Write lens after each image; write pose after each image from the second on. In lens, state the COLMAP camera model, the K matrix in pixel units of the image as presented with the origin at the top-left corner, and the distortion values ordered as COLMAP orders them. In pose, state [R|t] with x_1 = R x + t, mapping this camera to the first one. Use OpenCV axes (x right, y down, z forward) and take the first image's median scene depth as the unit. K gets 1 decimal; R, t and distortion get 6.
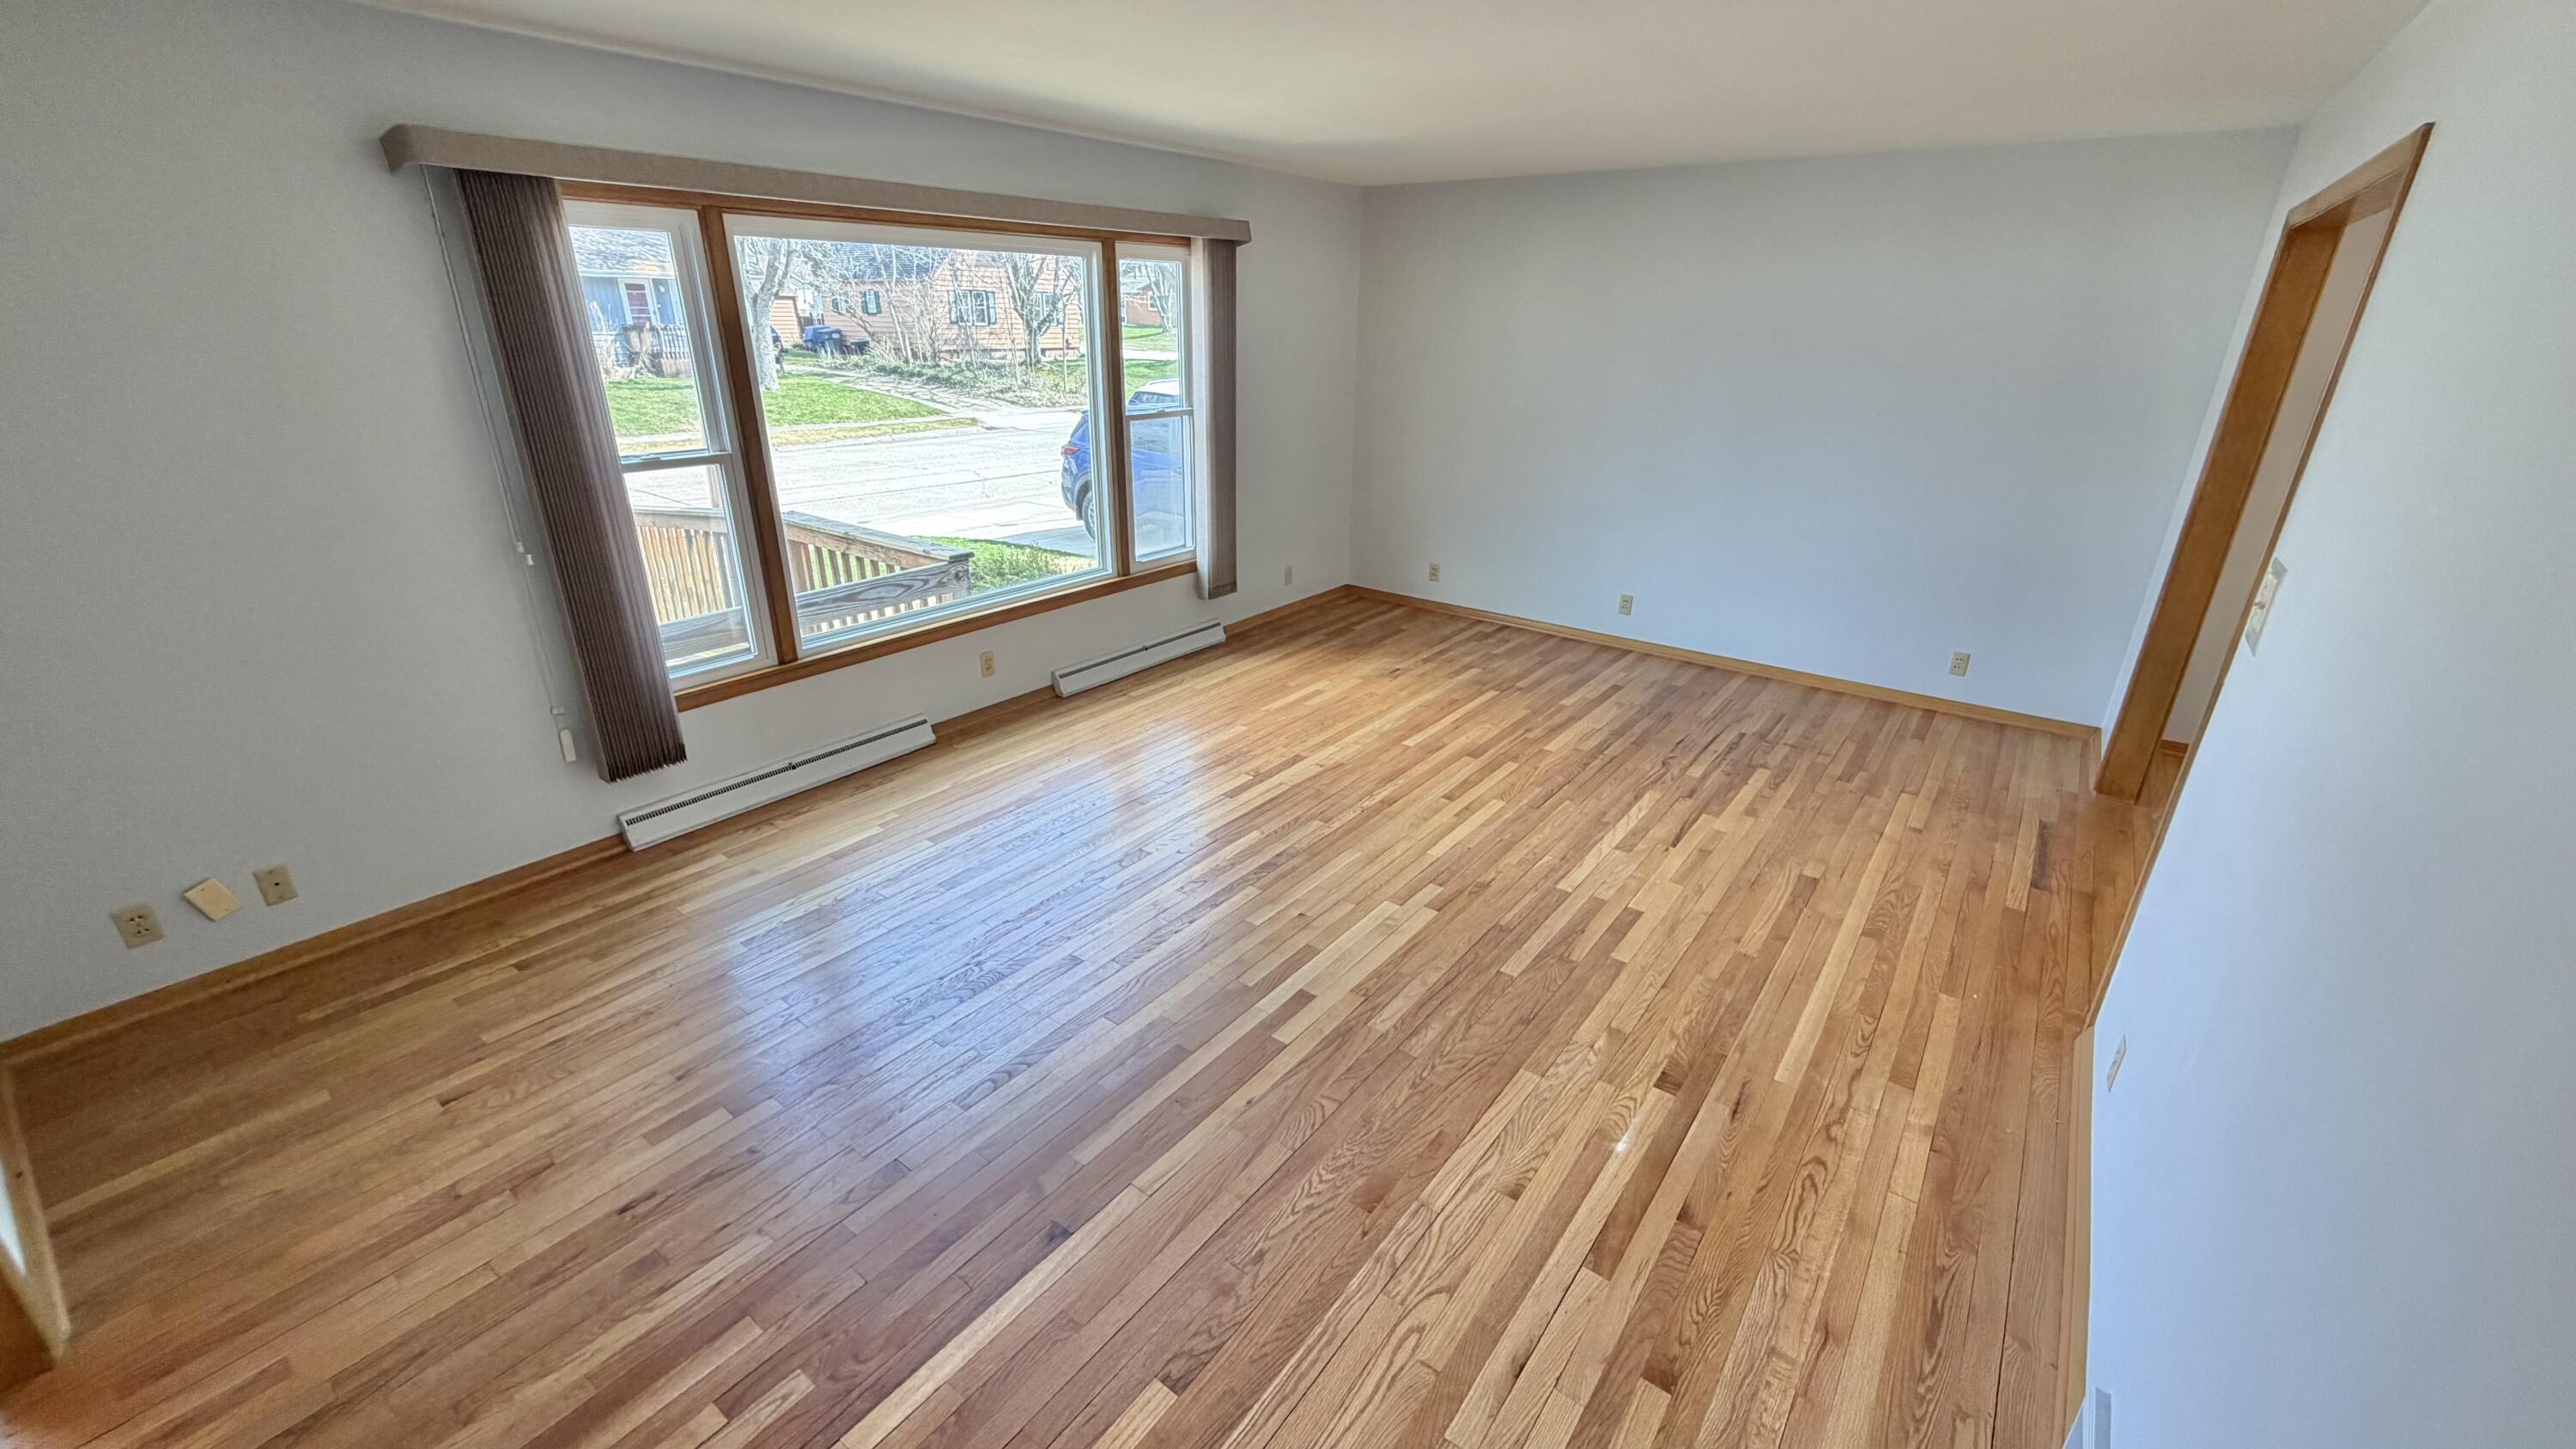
lens RADIAL K [[1030.6, 0, 1293.9], [0, 1030.6, 723.4], [0, 0, 1]] dist [-0.002636, -0.000623]
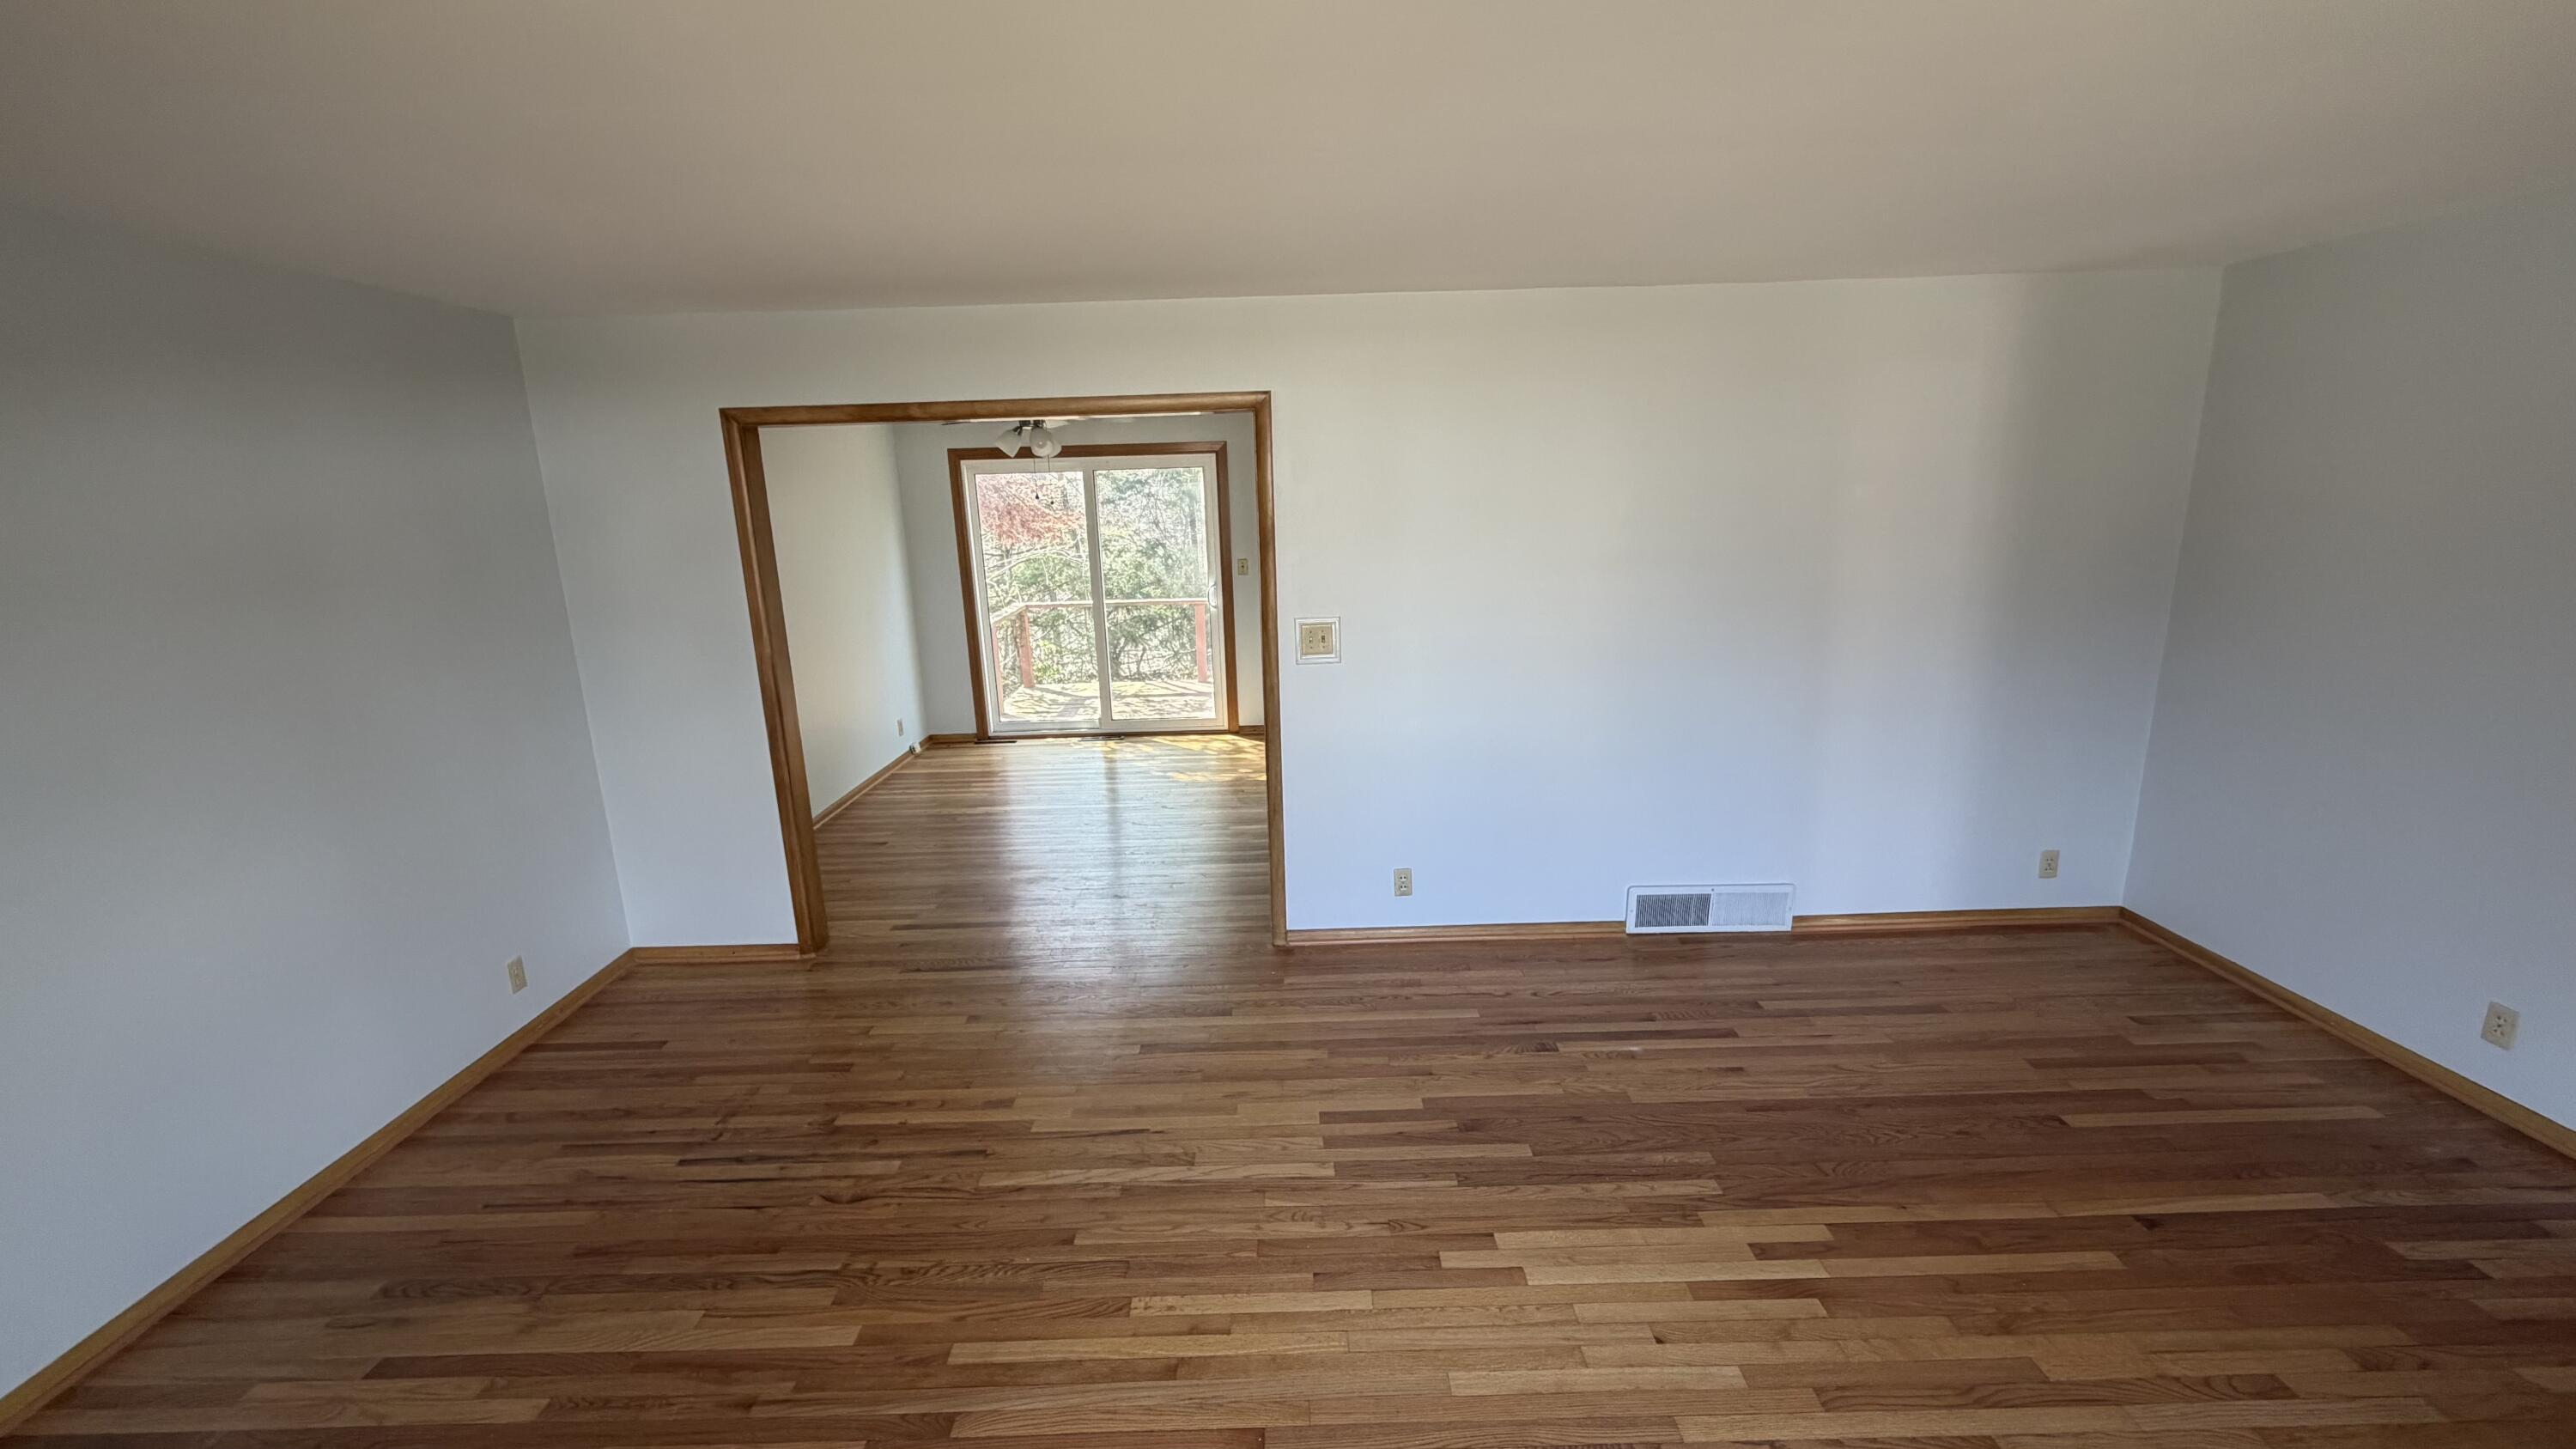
lens RADIAL K [[1030.6, 0, 1273.8], [0, 1030.6, 727.6], [0, 0, 1]] dist [-0.002636, -0.000623]
pose [[-0.588440, -0.179208, 0.788430, -0.281002], [0.323365, 0.841585, 0.432631, -0.485898], [-0.741062, 0.509529, -0.437273, 1.184150]]
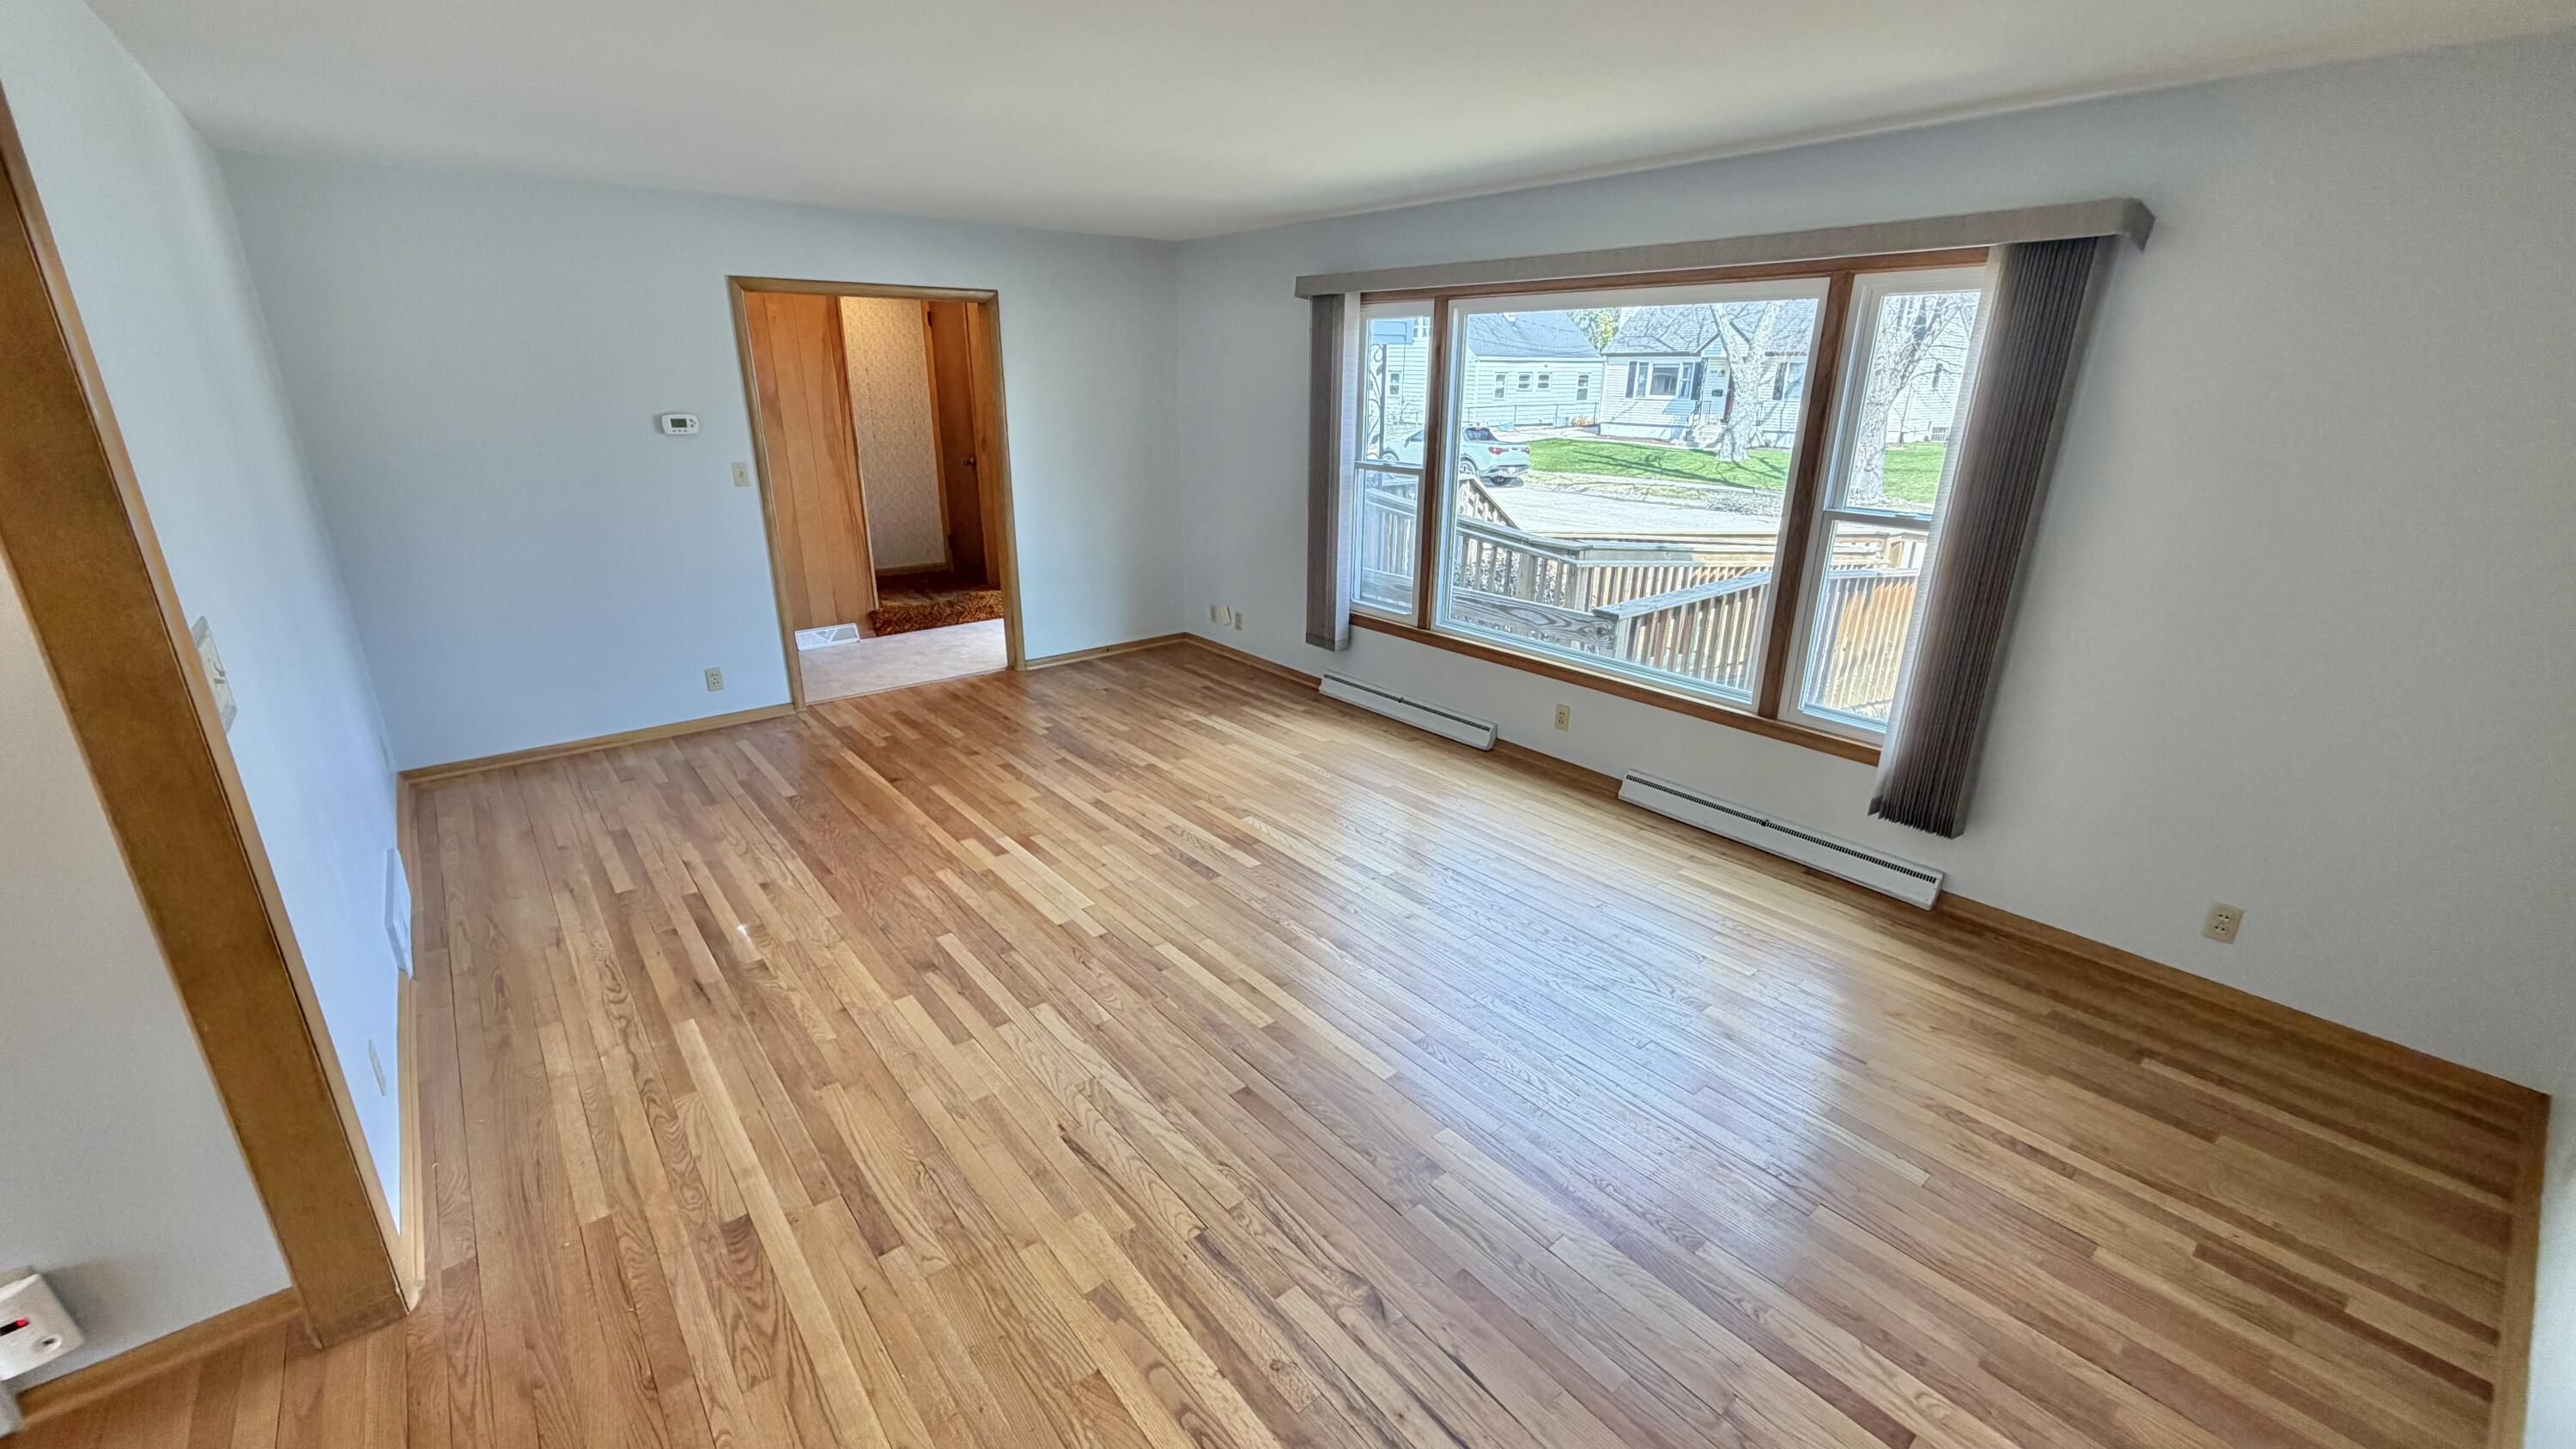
lens RADIAL K [[1030.6, 0, 1277.4], [0, 1030.6, 720.4], [0, 0, 1]] dist [-0.002636, -0.000623]
pose [[-0.250478, 0.295736, -0.921846, 0.918204], [-0.370511, 0.850425, 0.373496, -0.431773], [0.894417, 0.435107, -0.103440, 1.138378]]
